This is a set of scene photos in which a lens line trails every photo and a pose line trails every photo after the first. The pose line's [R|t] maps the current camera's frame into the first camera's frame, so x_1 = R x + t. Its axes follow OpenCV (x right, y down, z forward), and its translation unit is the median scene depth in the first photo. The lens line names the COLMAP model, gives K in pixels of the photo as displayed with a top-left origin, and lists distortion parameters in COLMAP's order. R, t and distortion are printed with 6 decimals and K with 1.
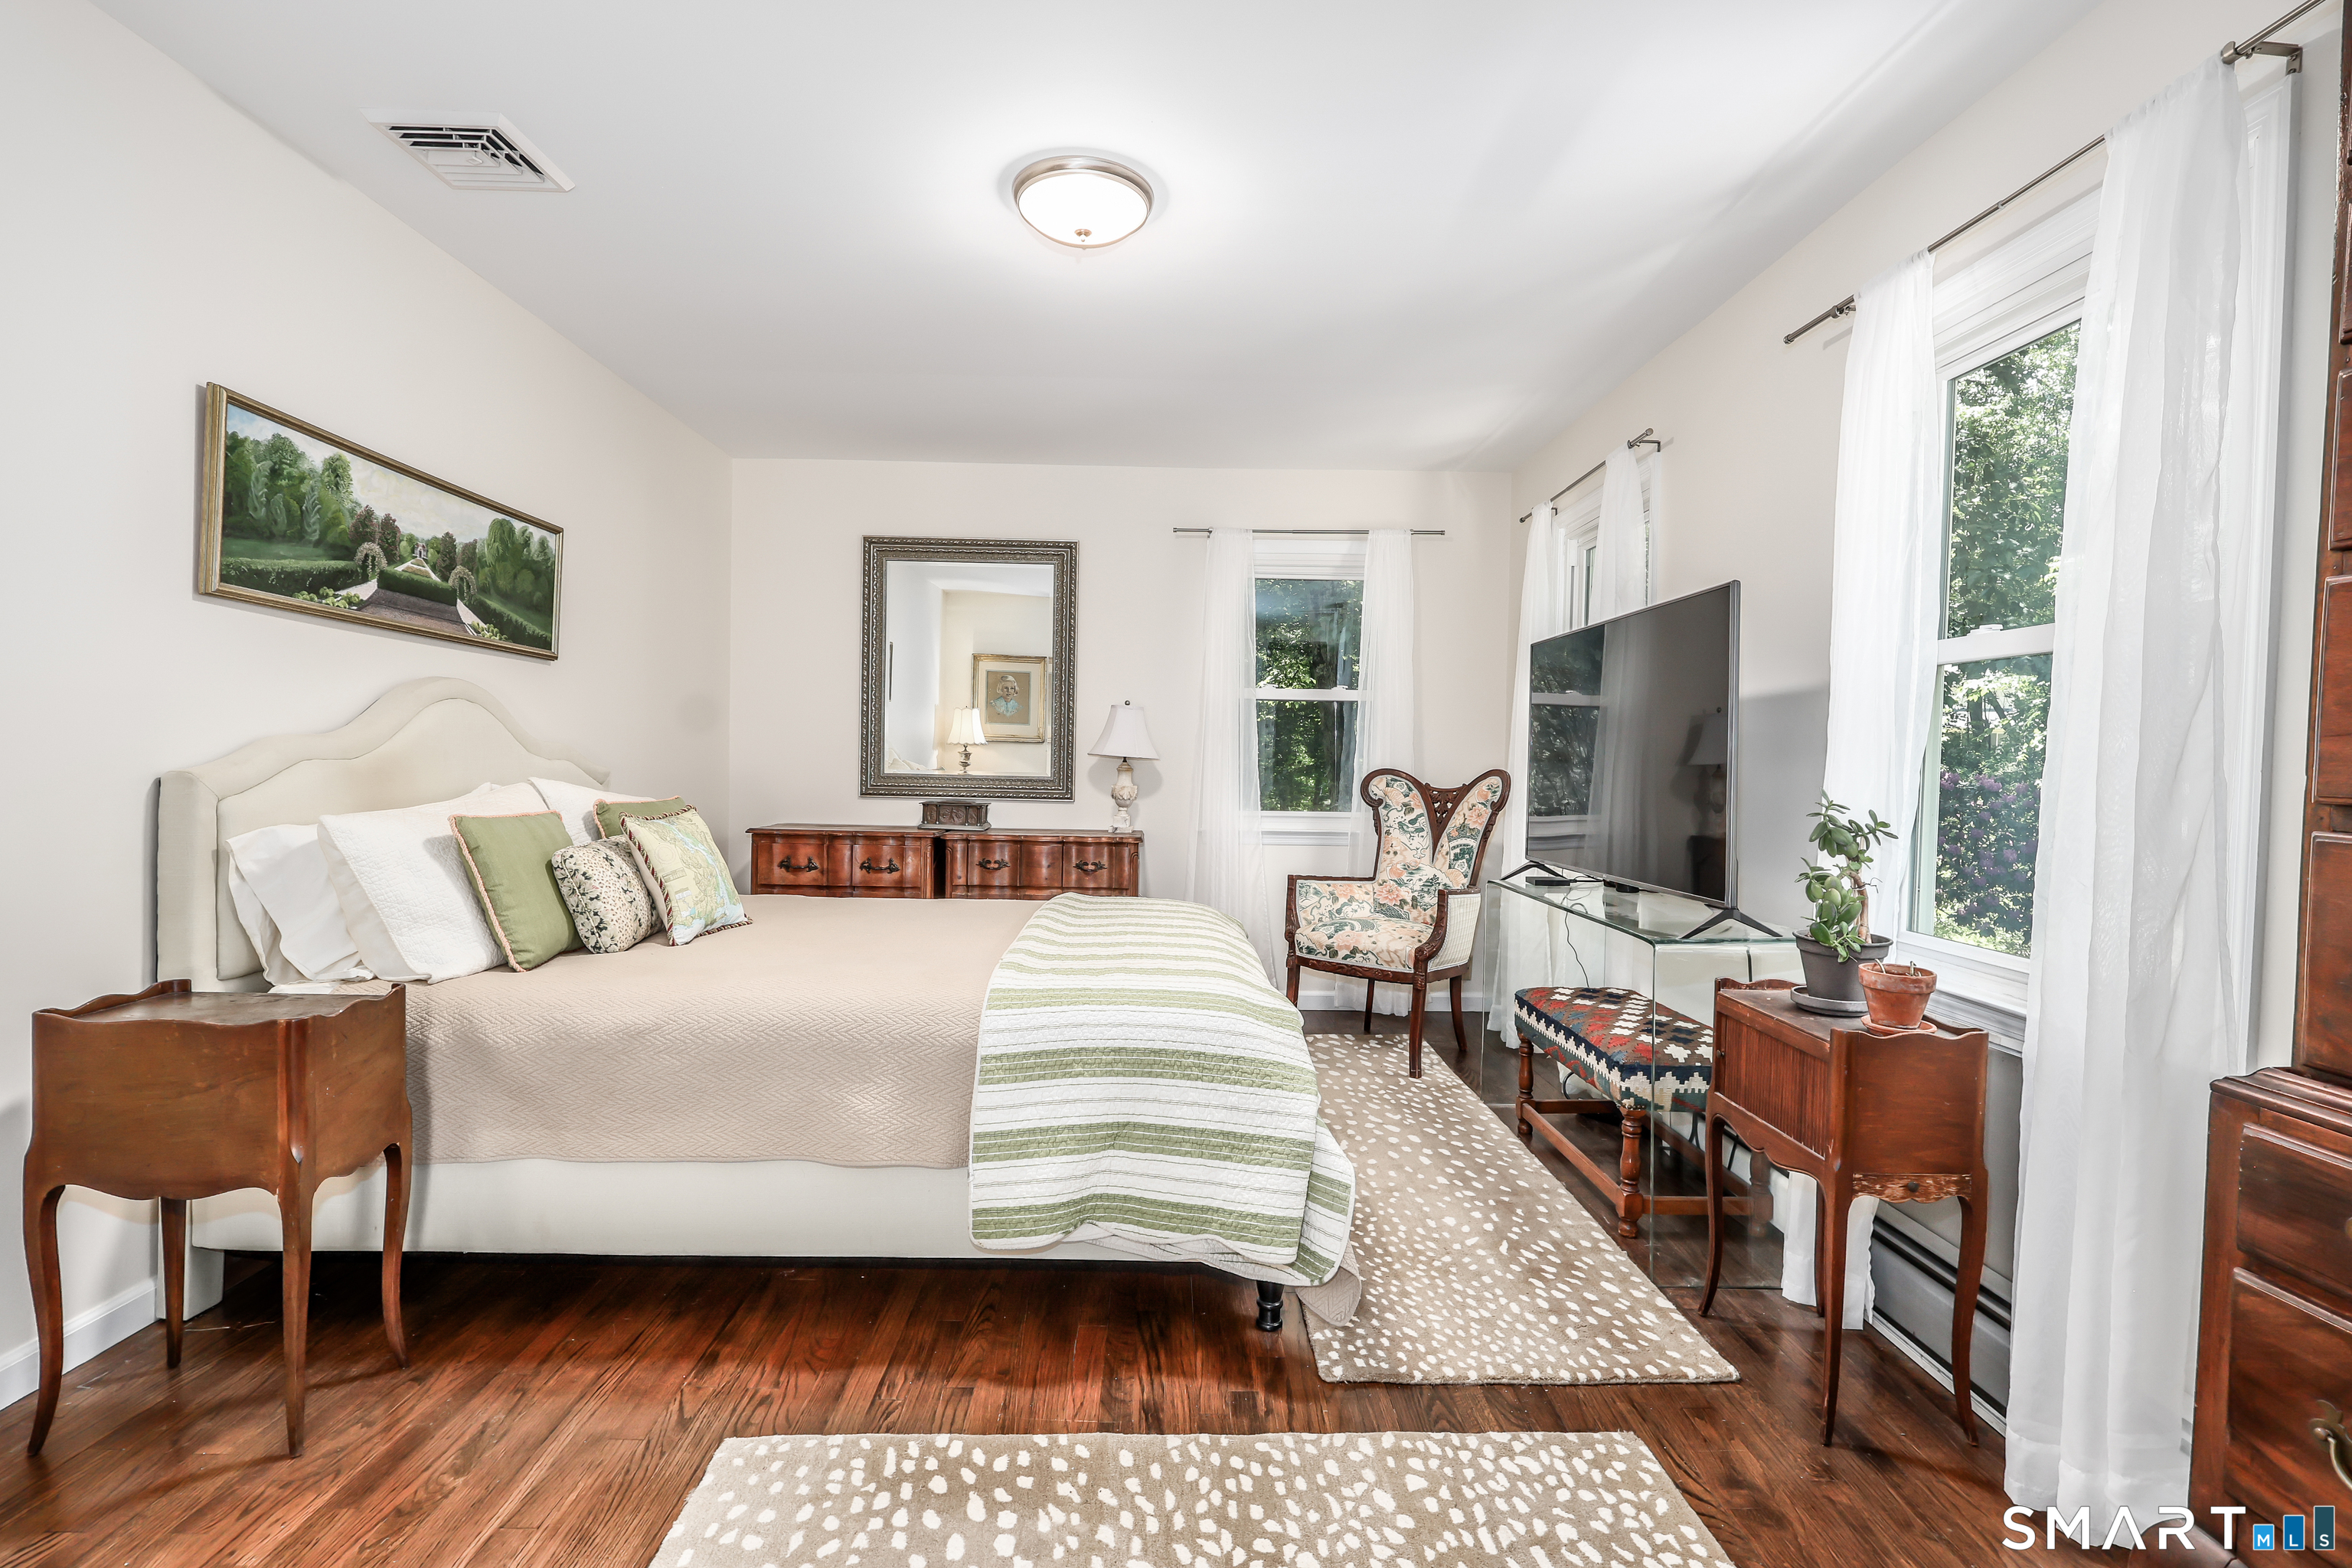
lens RADIAL K [[1081.0, 0, 1176.0], [0, 1081.0, 784.0], [0, 0, 1]] dist [-0.002269, 0.000678]
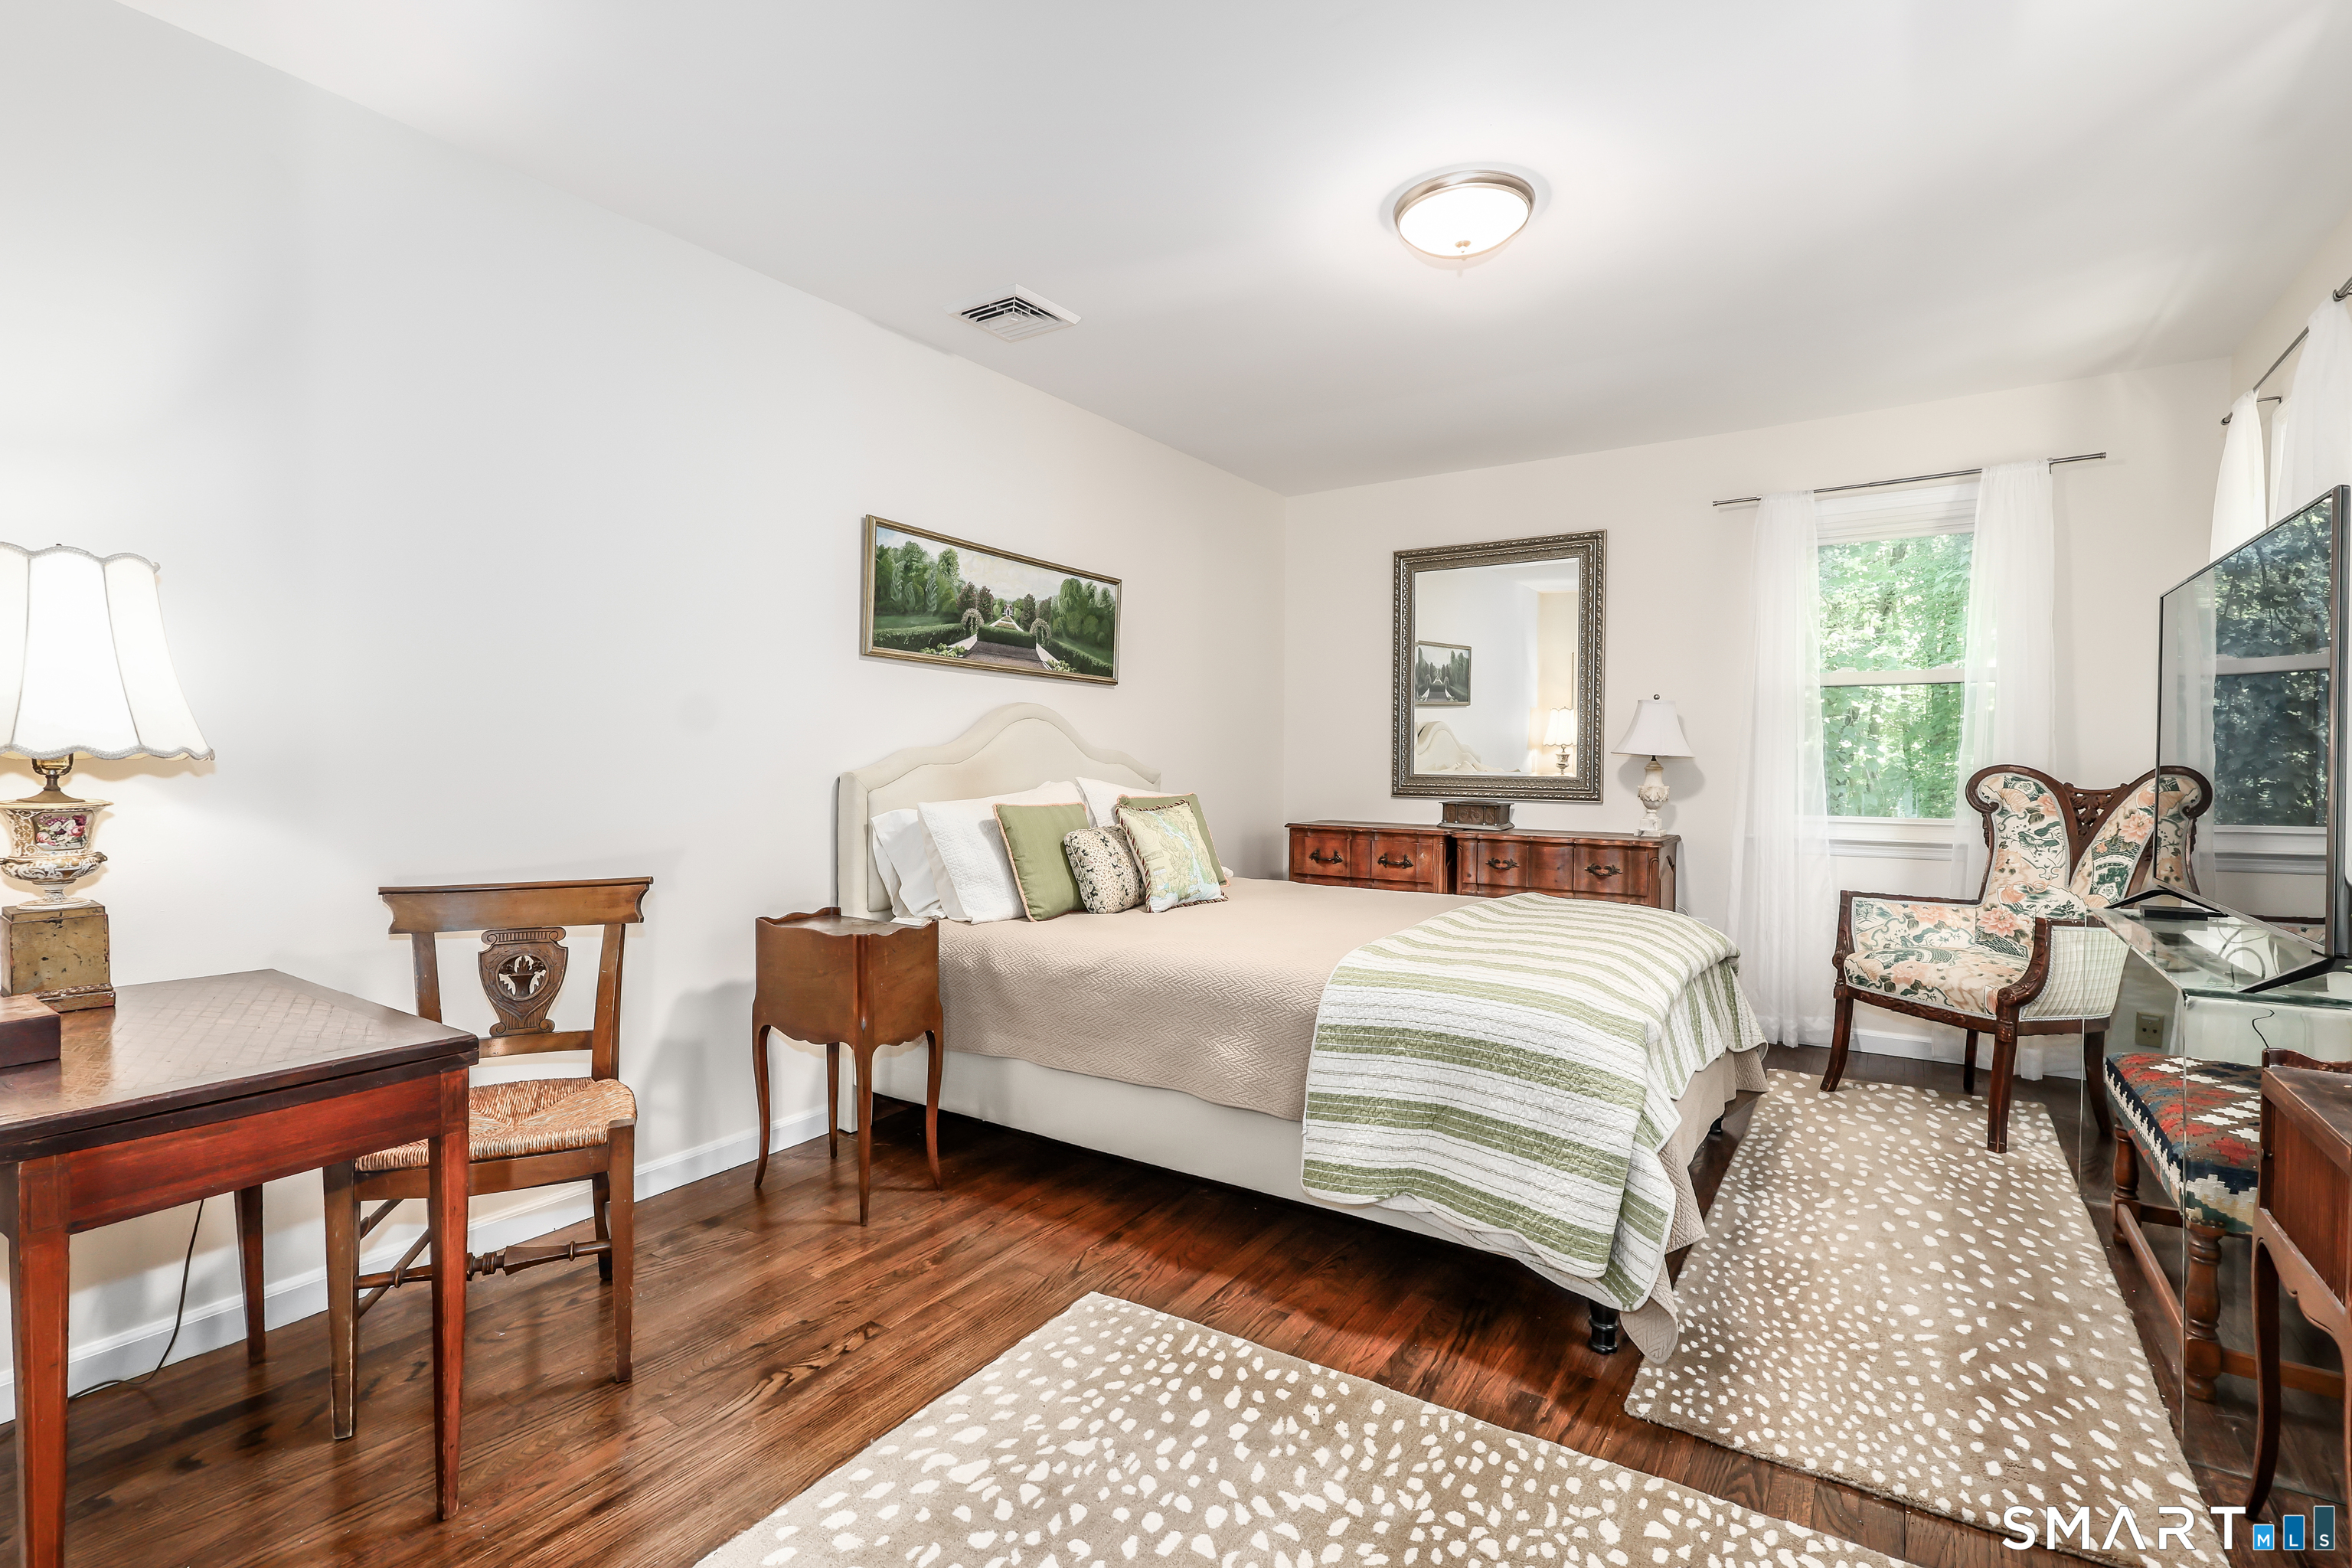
lens RADIAL K [[1081.0, 0, 1176.0], [0, 1081.0, 784.0], [0, 0, 1]] dist [-0.002269, 0.000678]
pose [[0.823599, -0.000114, -0.567172, 0.290492], [-0.002346, 0.999991, -0.003607, 0.008216], [0.567167, 0.004301, 0.823592, 0.001544]]
